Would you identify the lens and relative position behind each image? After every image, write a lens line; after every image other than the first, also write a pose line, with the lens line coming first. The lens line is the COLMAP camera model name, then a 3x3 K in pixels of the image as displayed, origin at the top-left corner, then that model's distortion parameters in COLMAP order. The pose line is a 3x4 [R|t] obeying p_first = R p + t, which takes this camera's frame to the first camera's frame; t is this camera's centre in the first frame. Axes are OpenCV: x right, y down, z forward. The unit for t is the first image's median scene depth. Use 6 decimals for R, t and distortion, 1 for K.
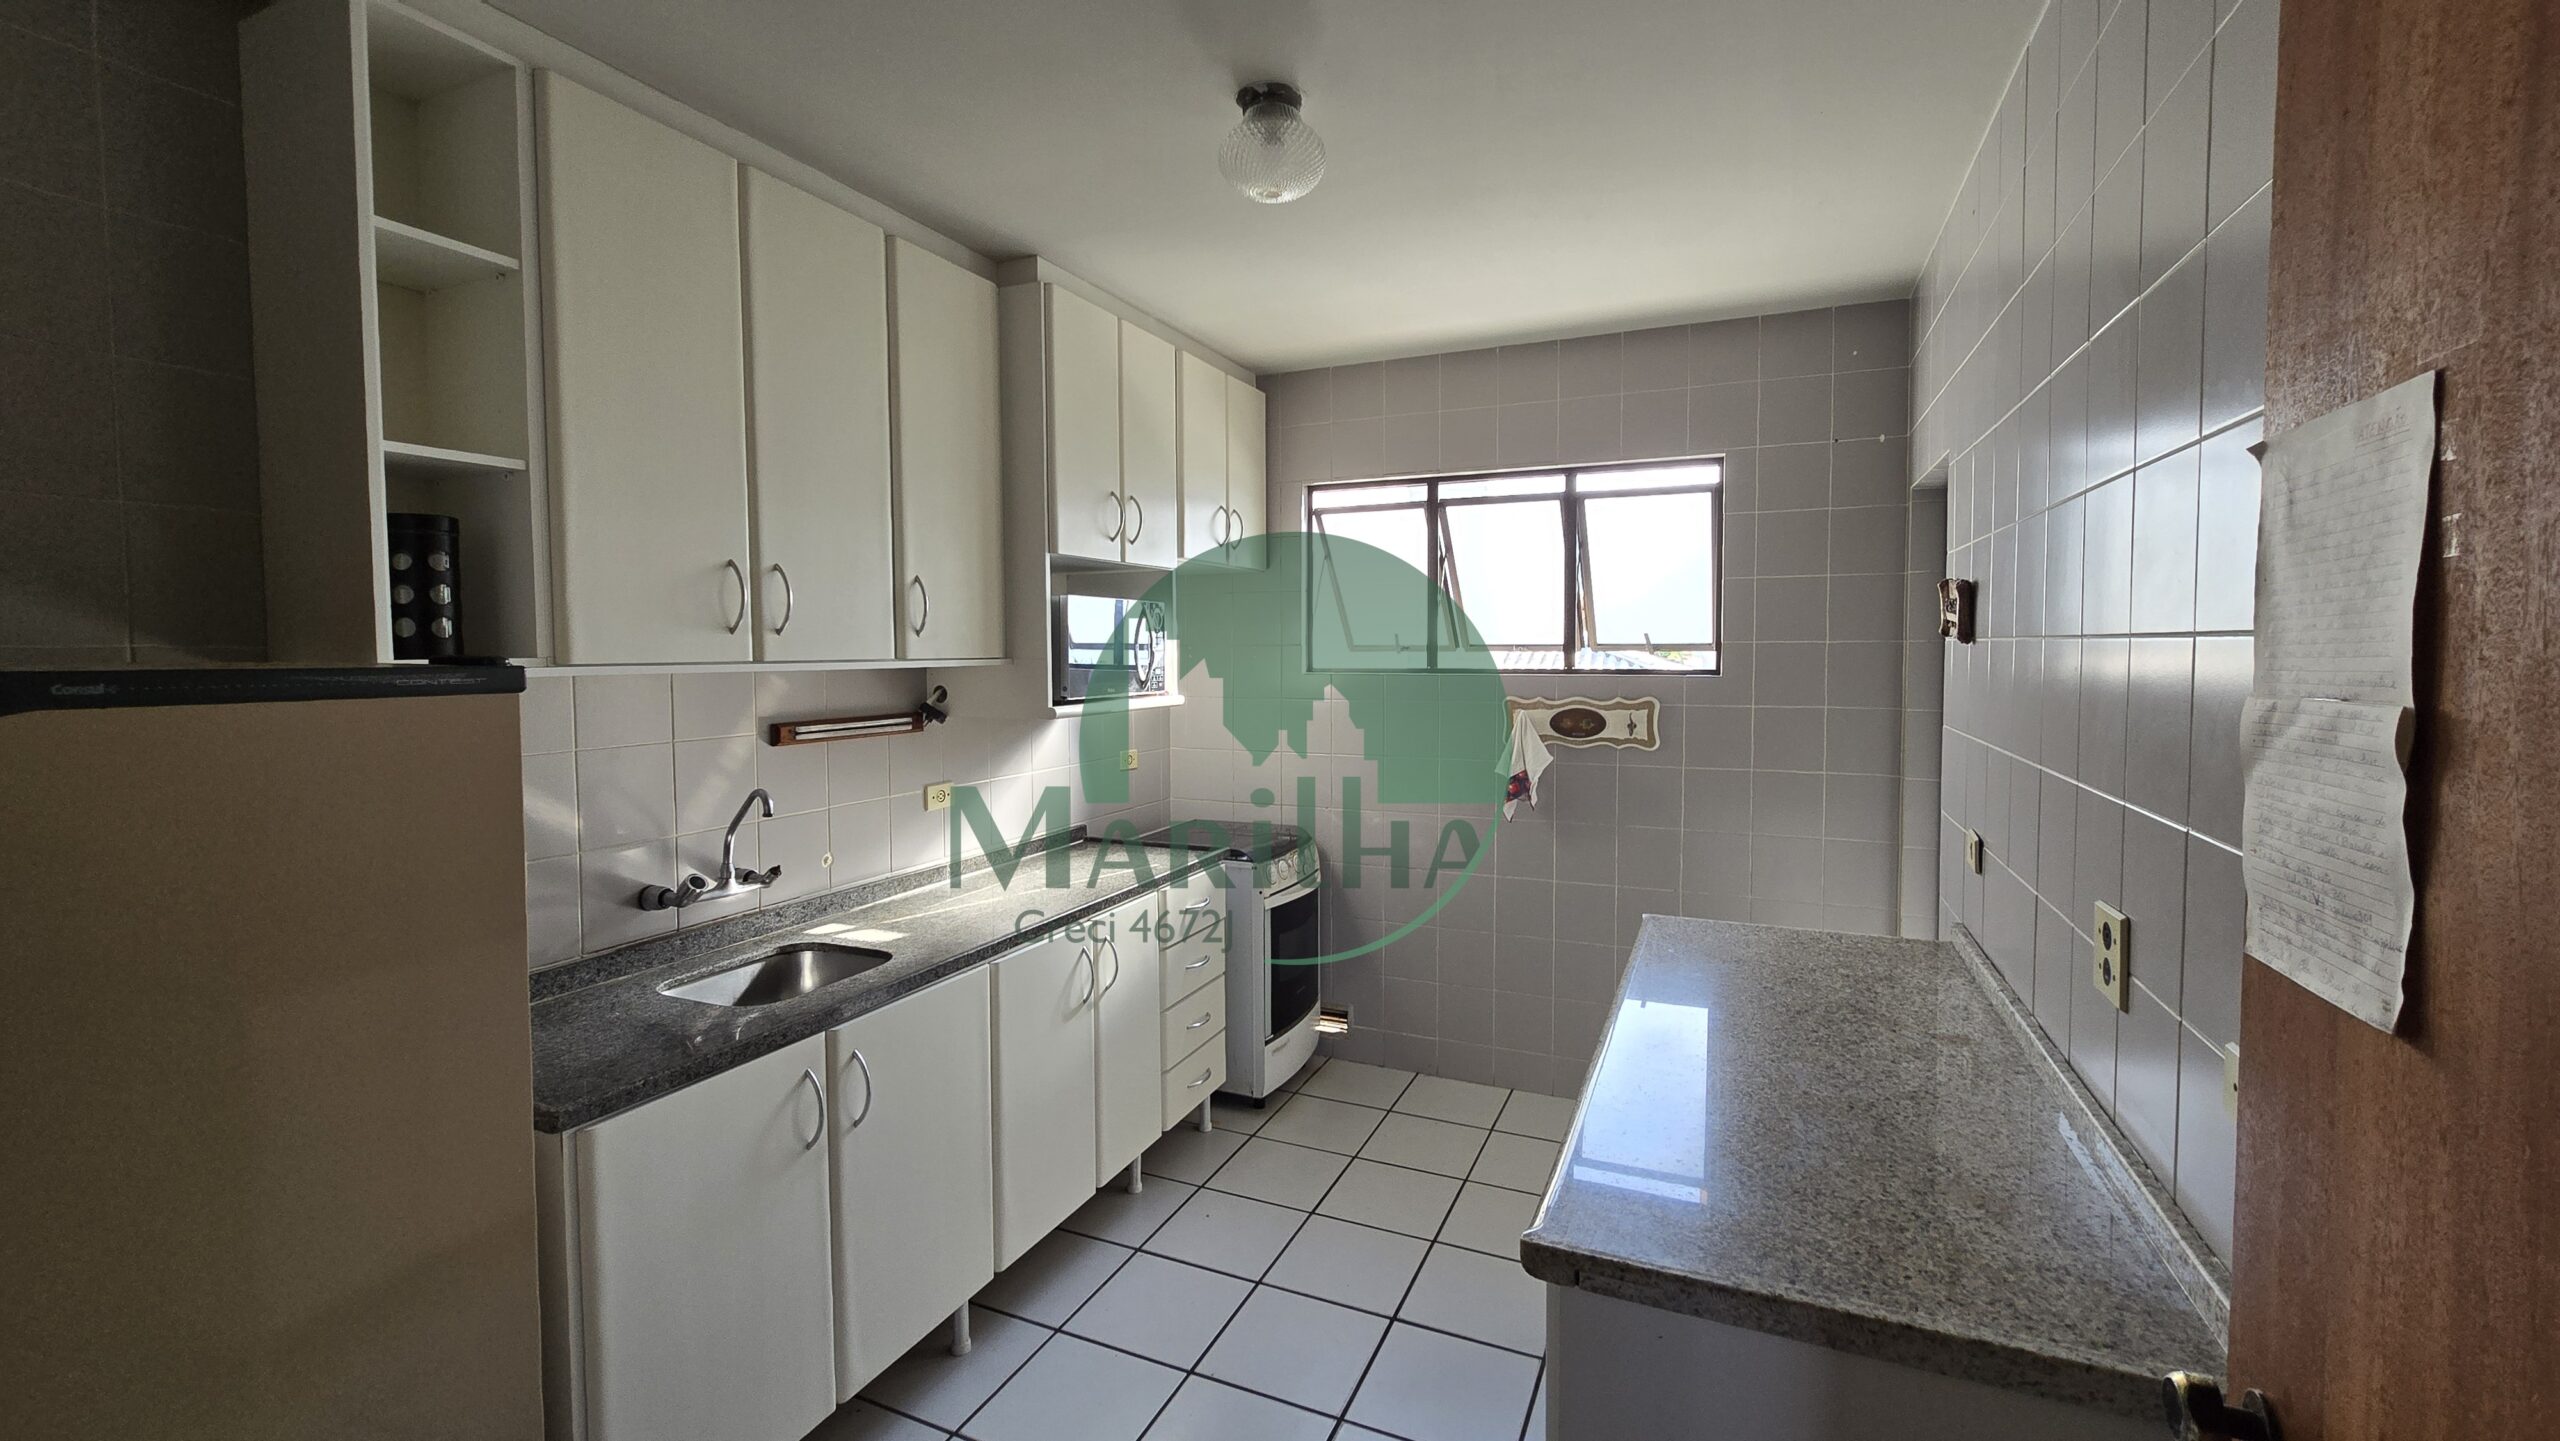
lens RADIAL K [[1050.1, 0, 1281.7], [0, 1050.1, 704.8], [0, 0, 1]] dist [-0.000494, -0.000063]
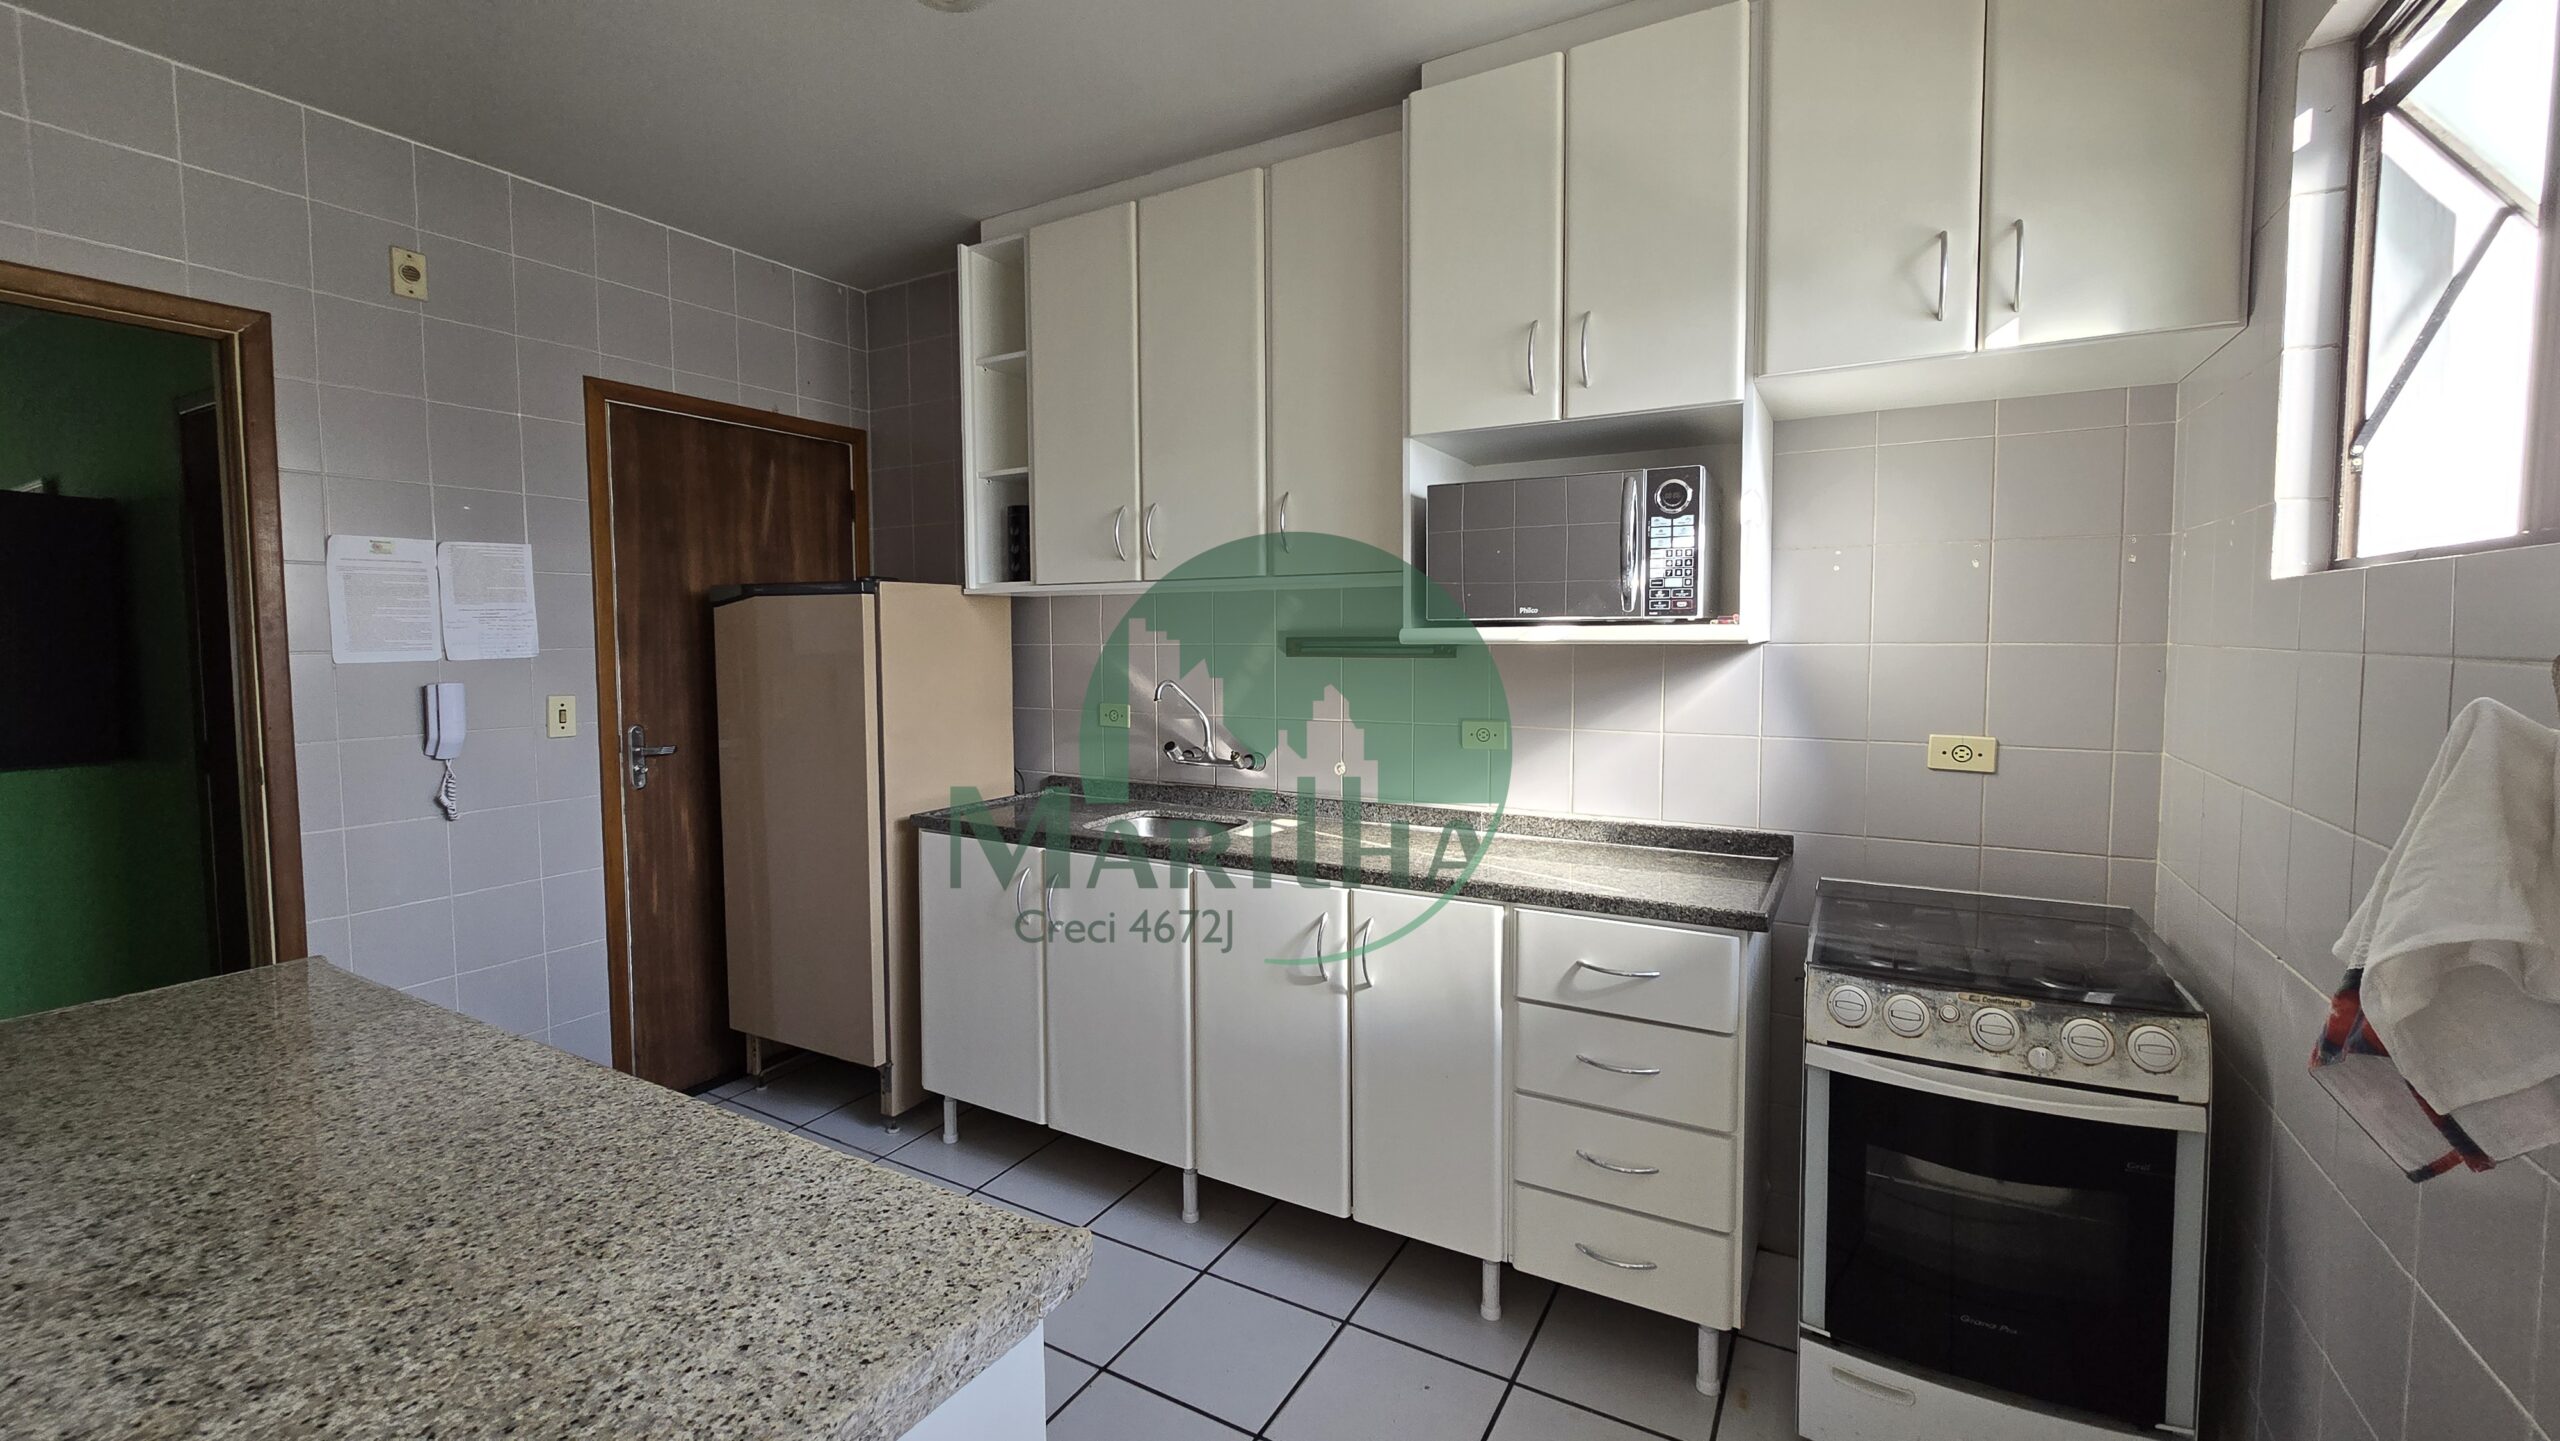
lens RADIAL K [[1050.1, 0, 1281.0], [0, 1050.1, 706.1], [0, 0, 1]] dist [-0.000494, -0.000063]
pose [[-0.105610, 0.072602, -0.991754, 0.832851], [-0.049527, 0.995709, 0.078166, 0.004561], [0.993173, 0.057374, -0.101561, 1.369569]]
